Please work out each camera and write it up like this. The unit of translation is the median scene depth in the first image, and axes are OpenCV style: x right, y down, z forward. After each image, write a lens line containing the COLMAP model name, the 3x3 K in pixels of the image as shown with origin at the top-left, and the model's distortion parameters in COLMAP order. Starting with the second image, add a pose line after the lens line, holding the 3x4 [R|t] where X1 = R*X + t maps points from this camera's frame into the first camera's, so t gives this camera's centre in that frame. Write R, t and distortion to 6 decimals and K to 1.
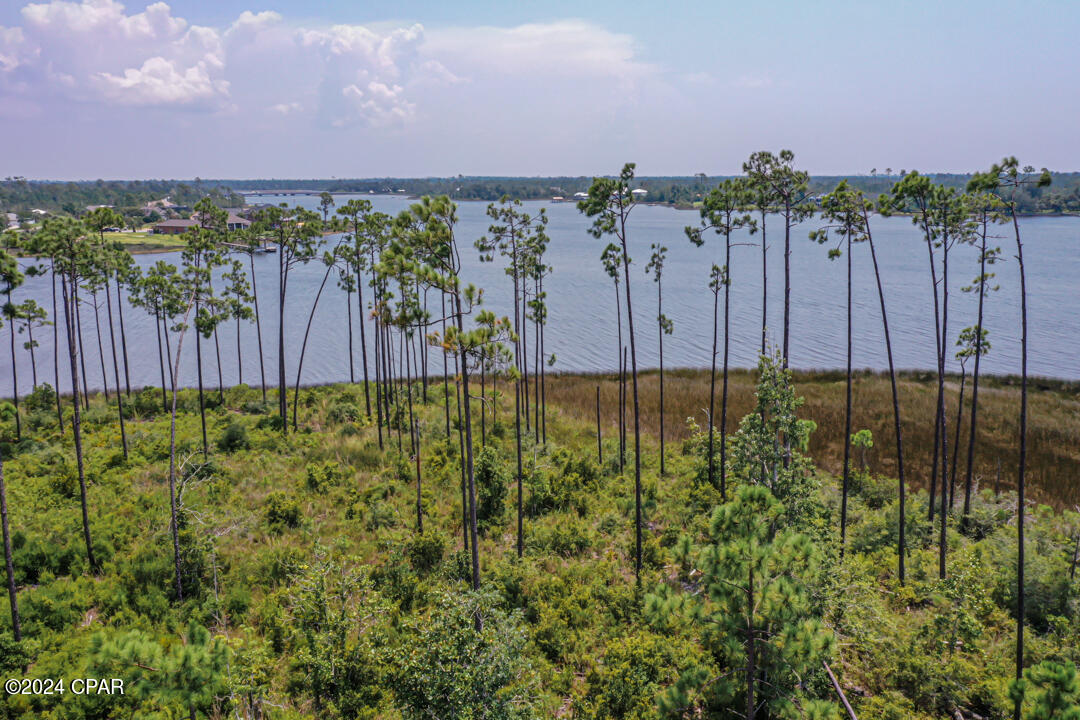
lens RADIAL K [[849.4, 0, 537.4], [0, 849.4, 353.4], [0, 0, 1]] dist [-0.002588, -0.005948]
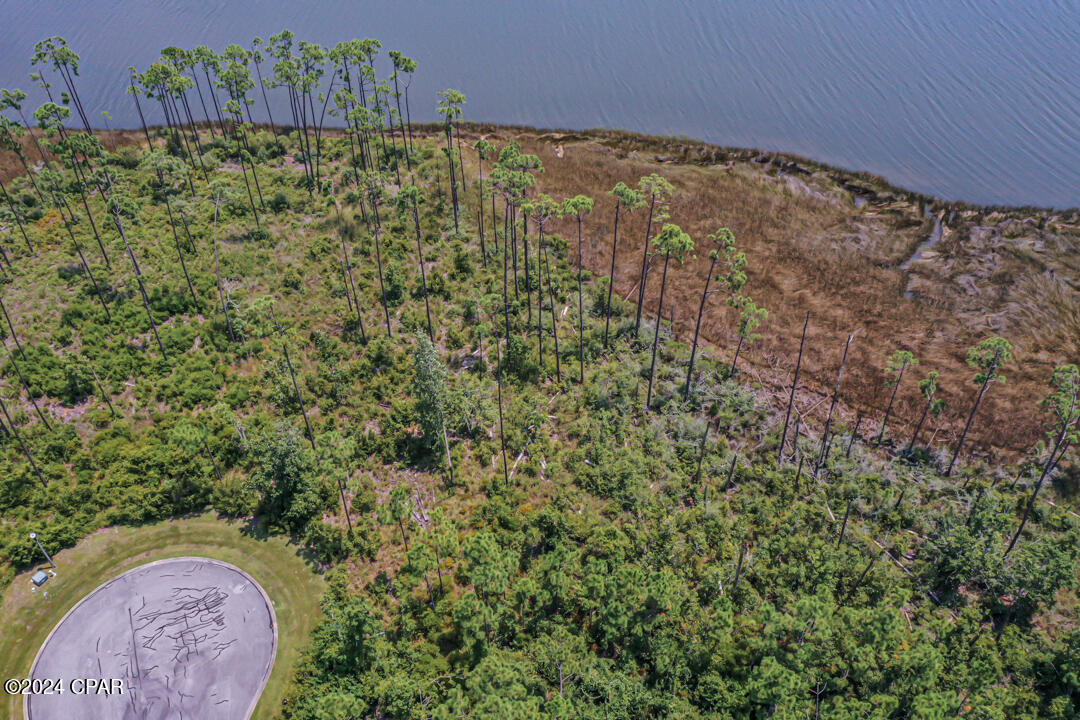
lens RADIAL K [[849.4, 0, 540.3], [0, 849.4, 365.6], [0, 0, 1]] dist [-0.002588, -0.005948]
pose [[0.977387, 0.142388, -0.156332, 0.541562], [-0.035911, 0.840340, 0.540869, -0.666335], [0.208385, -0.523024, 0.826451, -0.524870]]
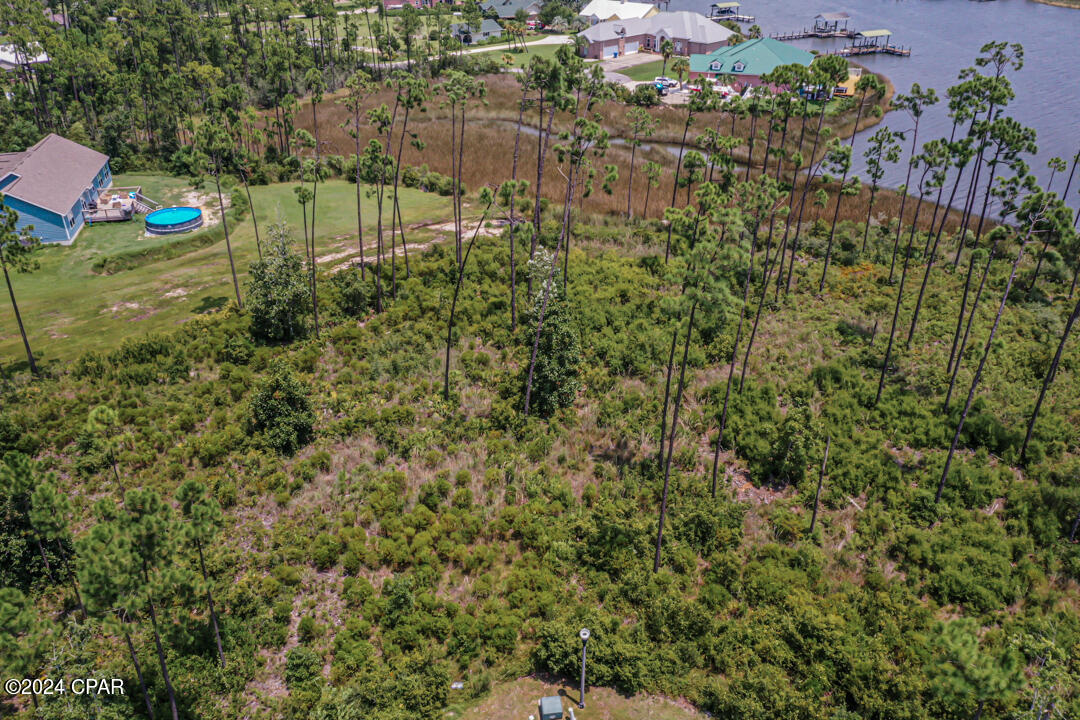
lens RADIAL K [[849.4, 0, 537.0], [0, 849.4, 354.6], [0, 0, 1]] dist [-0.002588, -0.005948]
pose [[0.411955, 0.431616, -0.802497, 0.061860], [-0.165657, 0.901498, 0.399824, -0.197012], [0.896020, -0.031770, 0.442877, -0.089982]]
